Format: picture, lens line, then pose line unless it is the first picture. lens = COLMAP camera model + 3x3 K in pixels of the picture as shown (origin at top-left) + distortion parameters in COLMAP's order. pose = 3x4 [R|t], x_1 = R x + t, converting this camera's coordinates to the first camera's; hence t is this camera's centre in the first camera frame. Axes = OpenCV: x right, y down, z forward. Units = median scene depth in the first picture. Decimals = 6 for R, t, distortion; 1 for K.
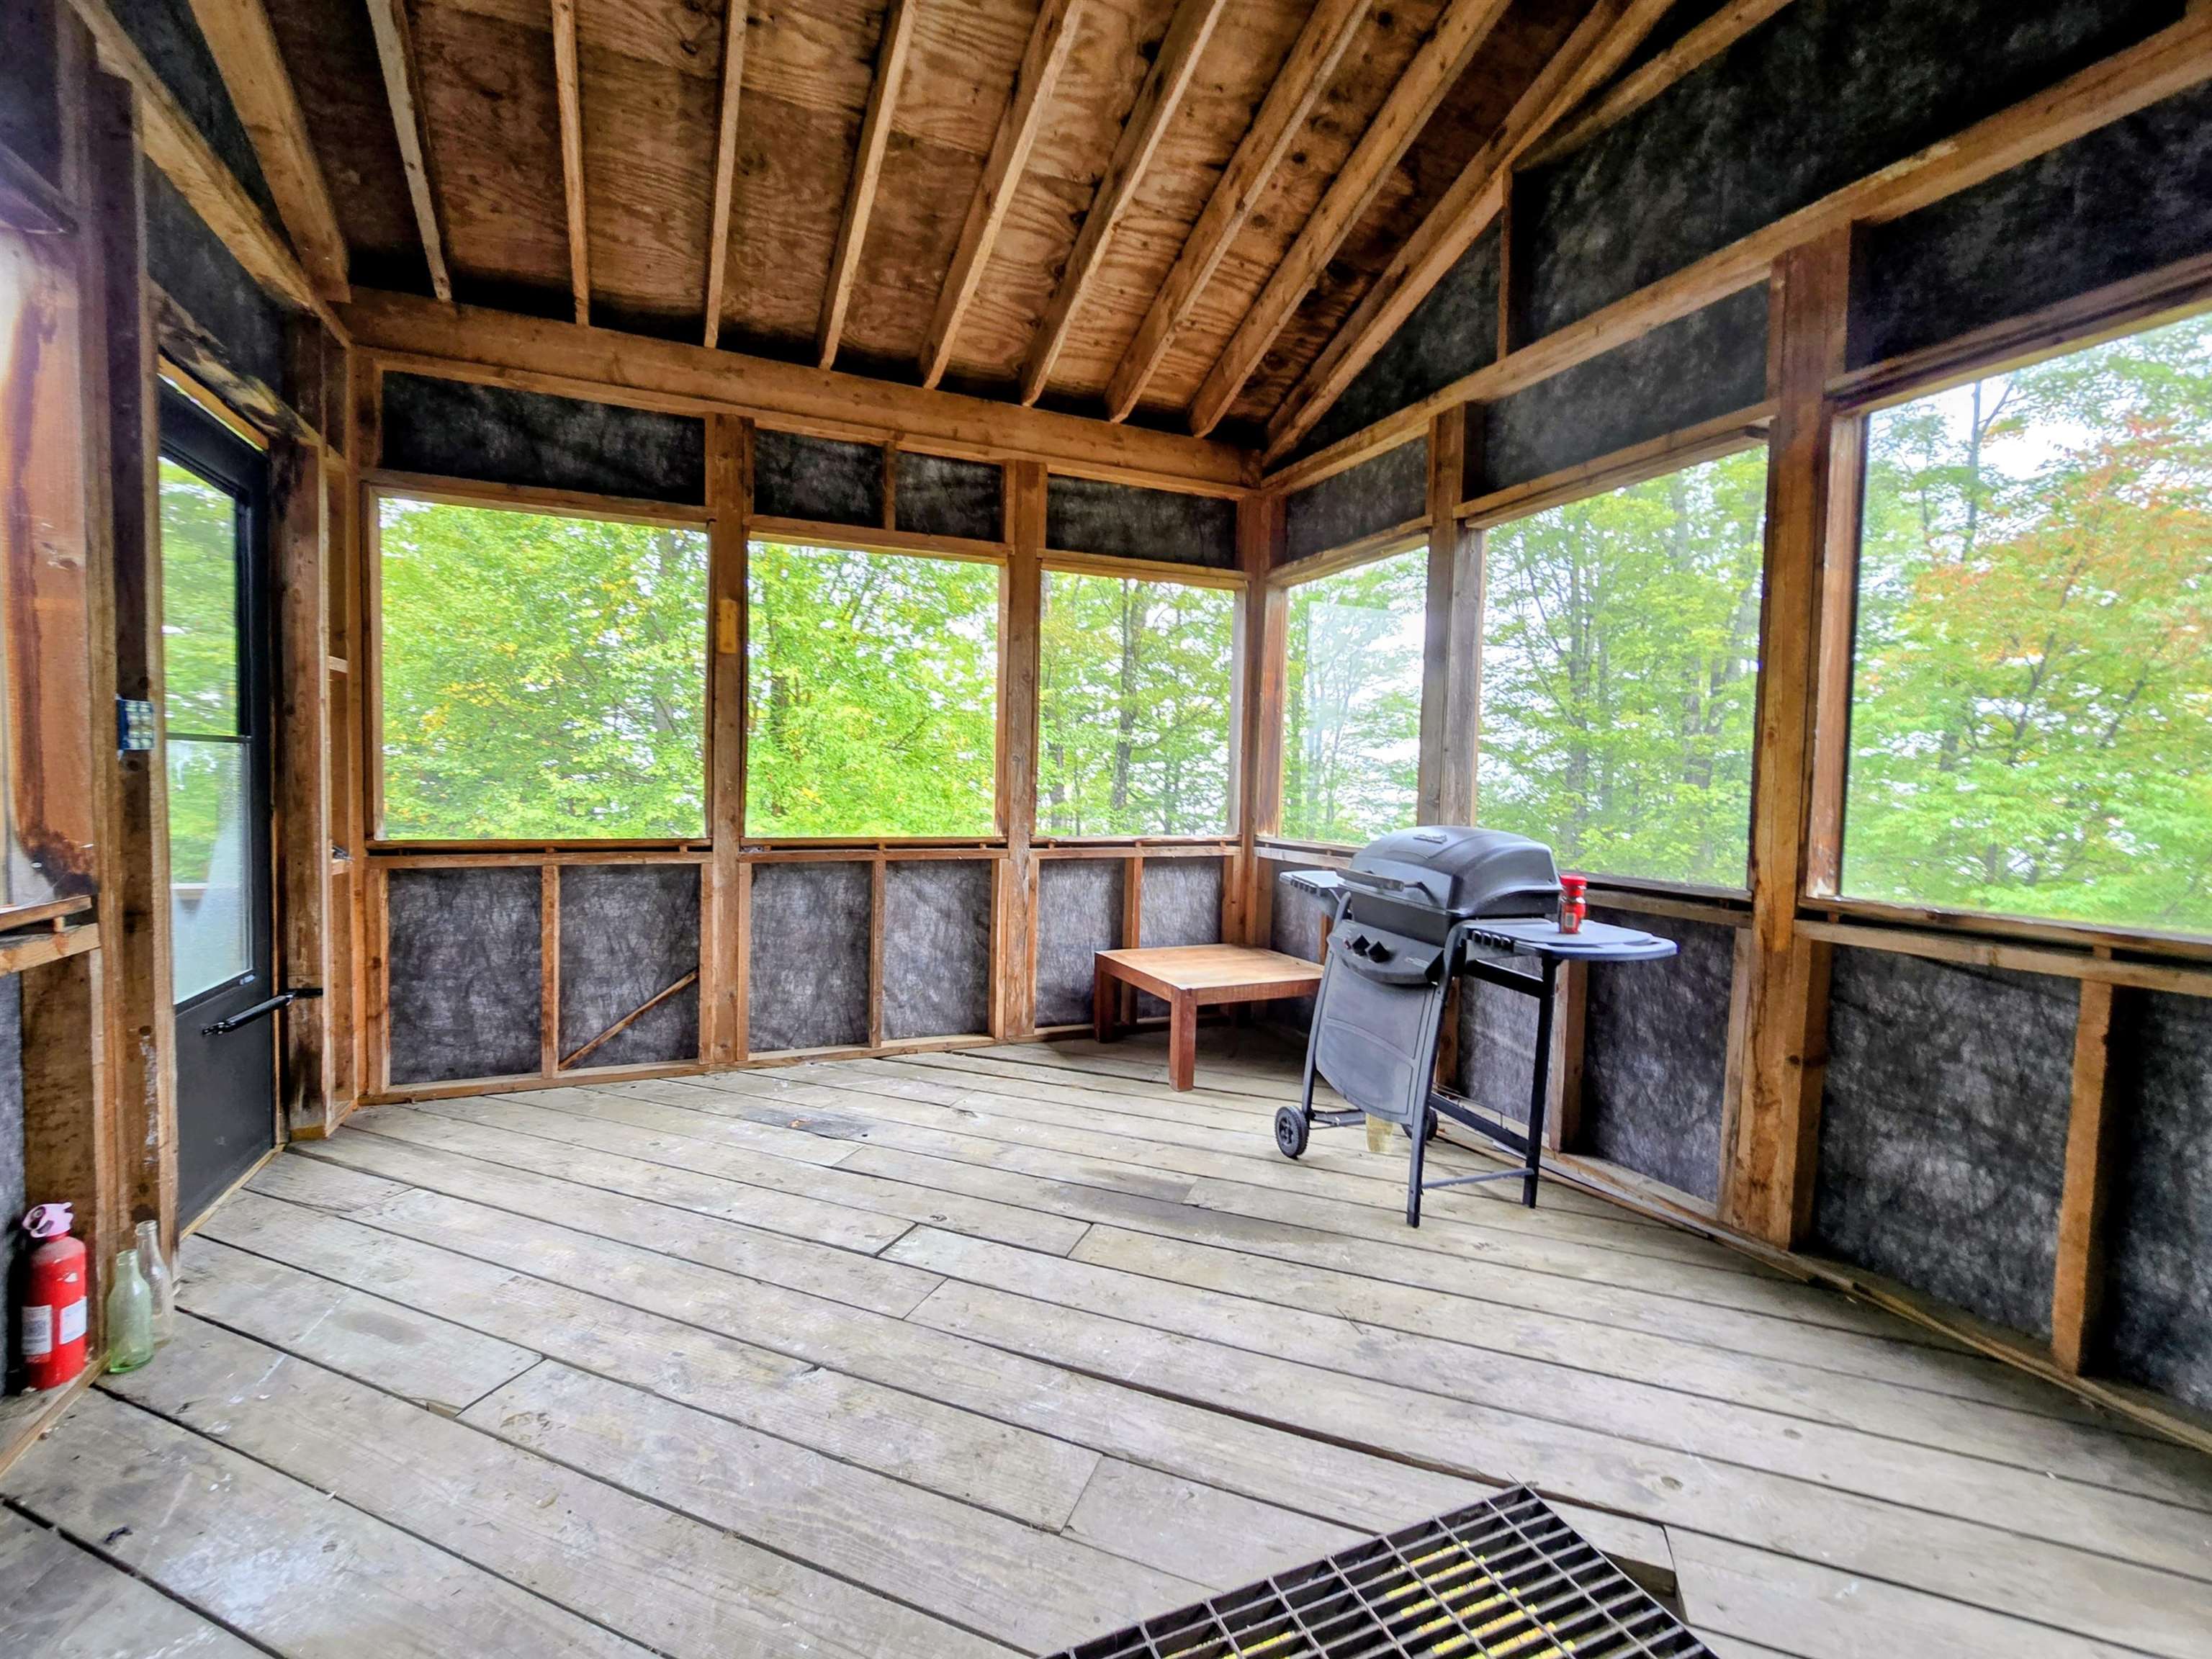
lens RADIAL K [[947.0, 0, 1106.0], [0, 947.0, 829.5], [0, 0, 1]] dist [-0.008794, 0.000052]
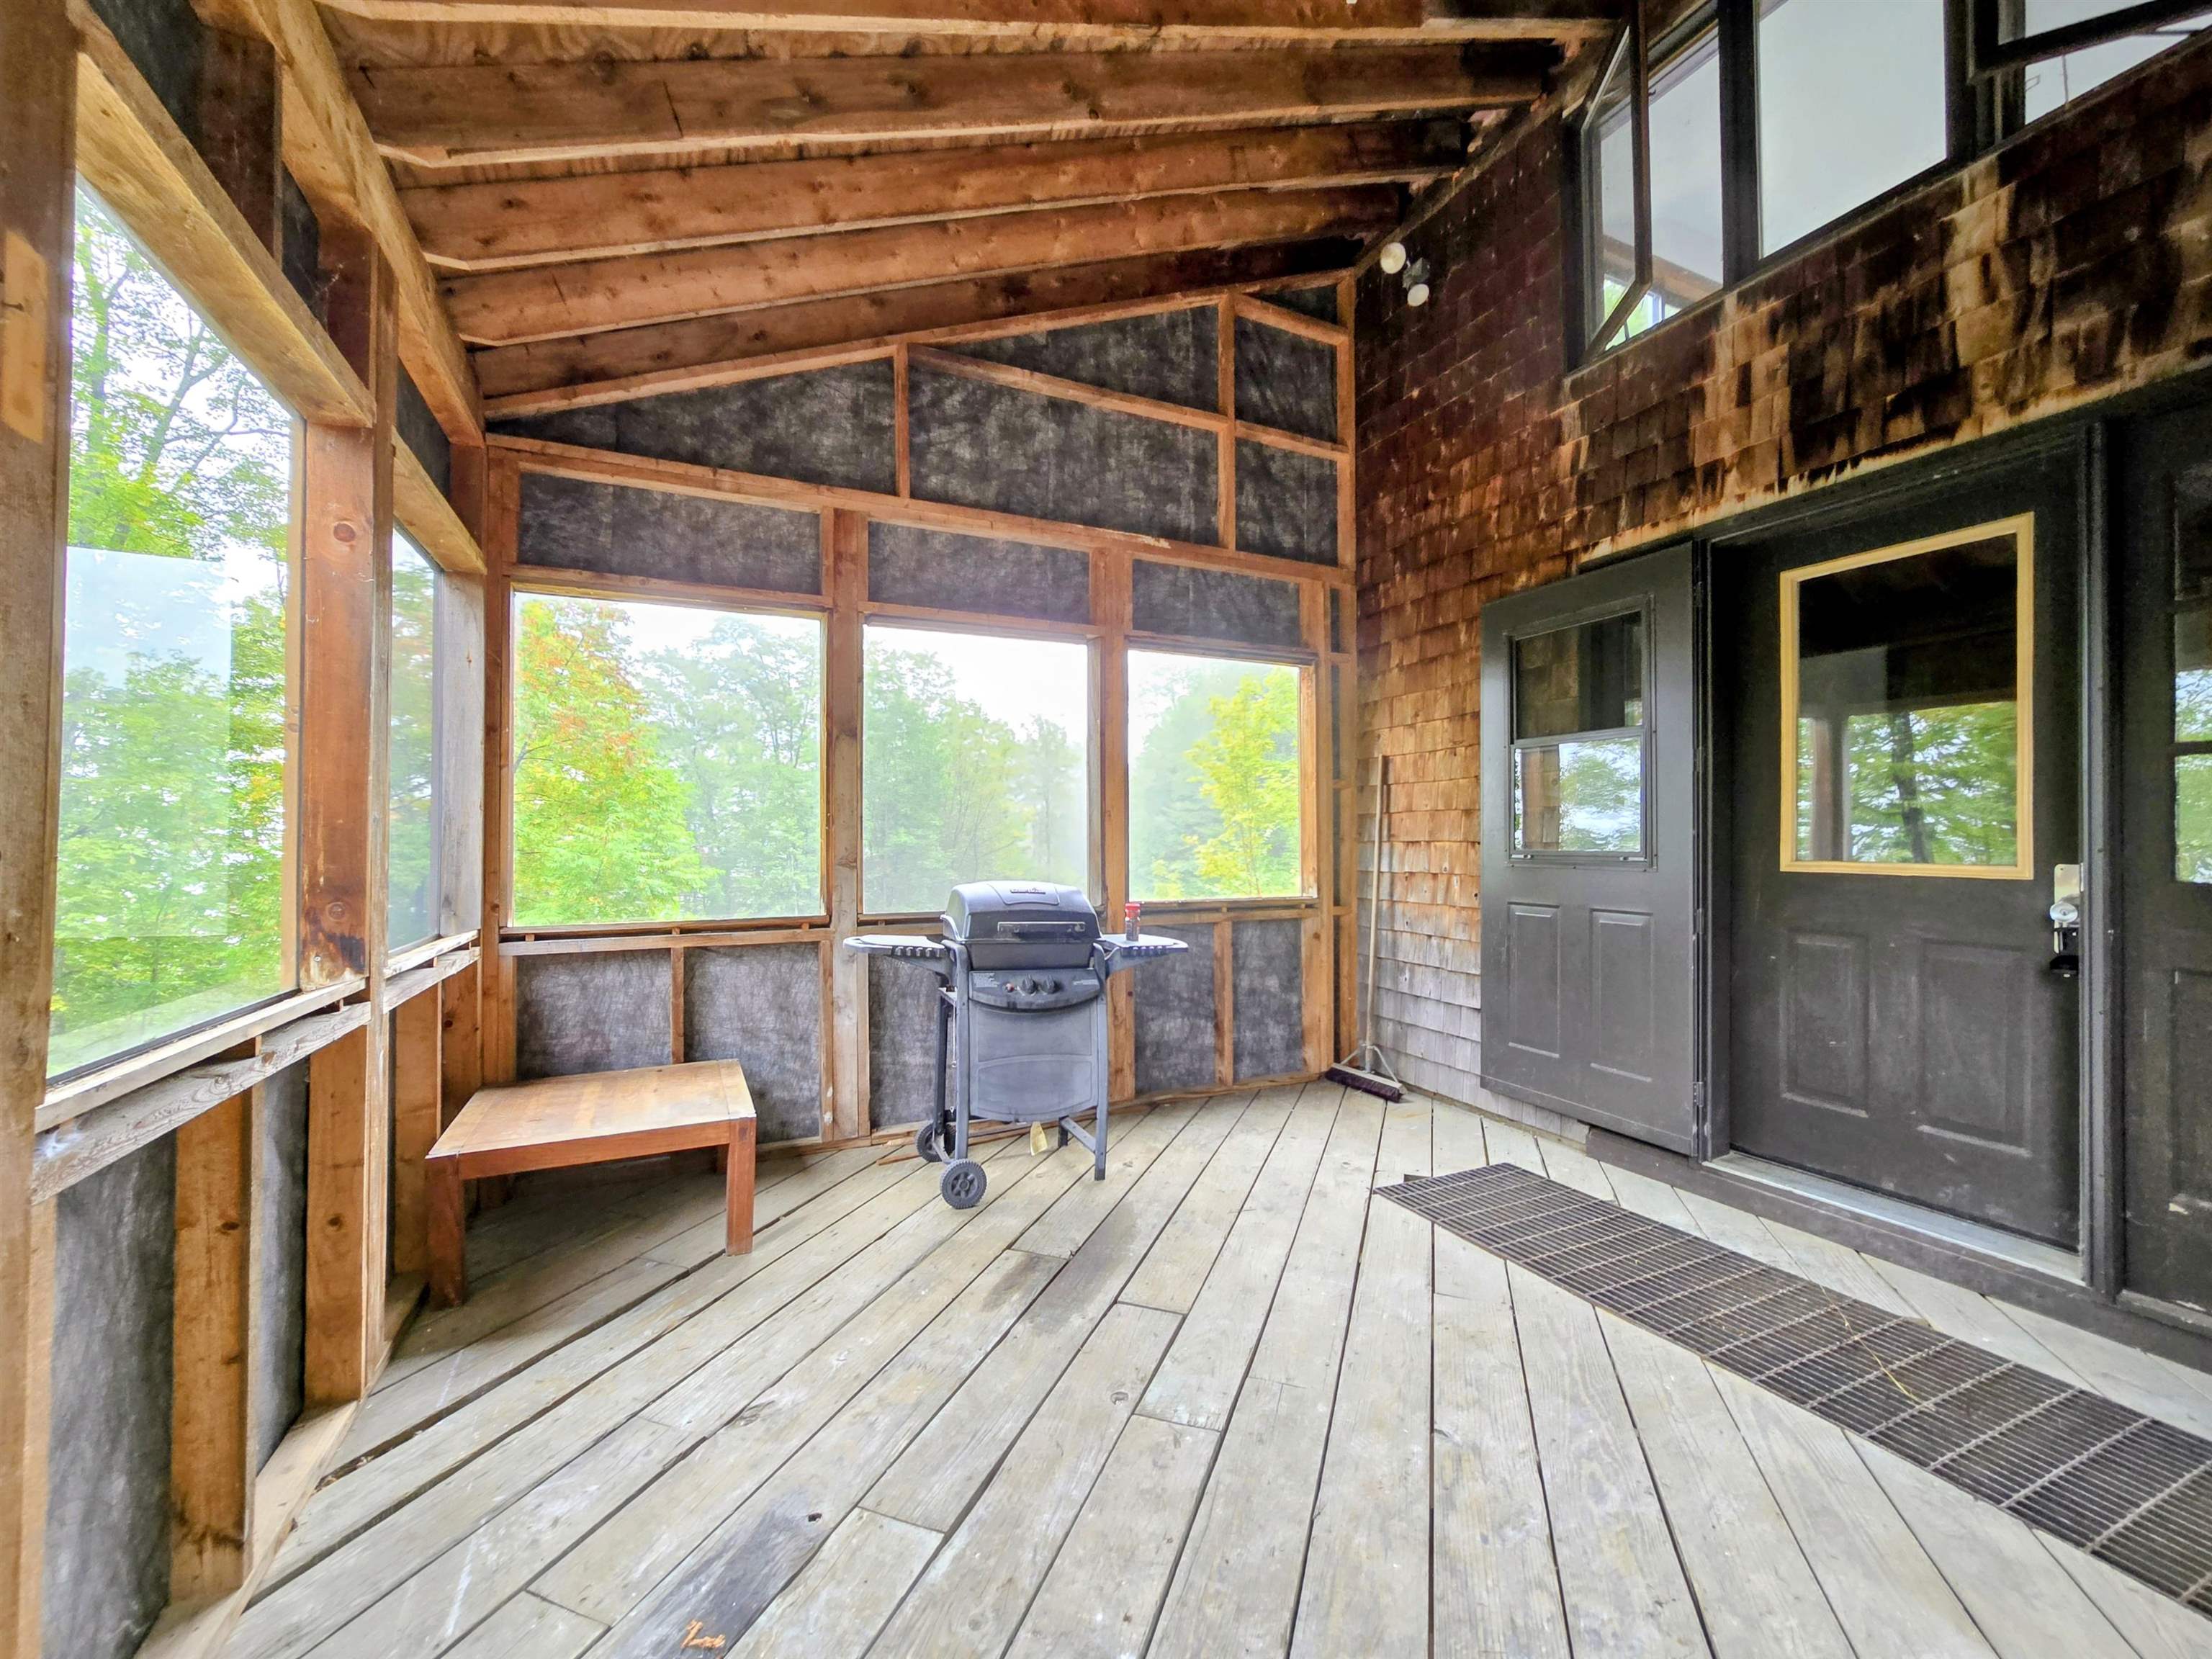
lens RADIAL K [[900.3, 0, 1106.0], [0, 900.3, 829.5], [0, 0, 1]] dist [-0.015095, -0.000027]
pose [[-0.026150, -0.006270, 0.999638, -0.946165], [0.057070, 0.998340, 0.007755, -0.083402], [-0.998028, 0.057253, -0.025749, 1.008003]]
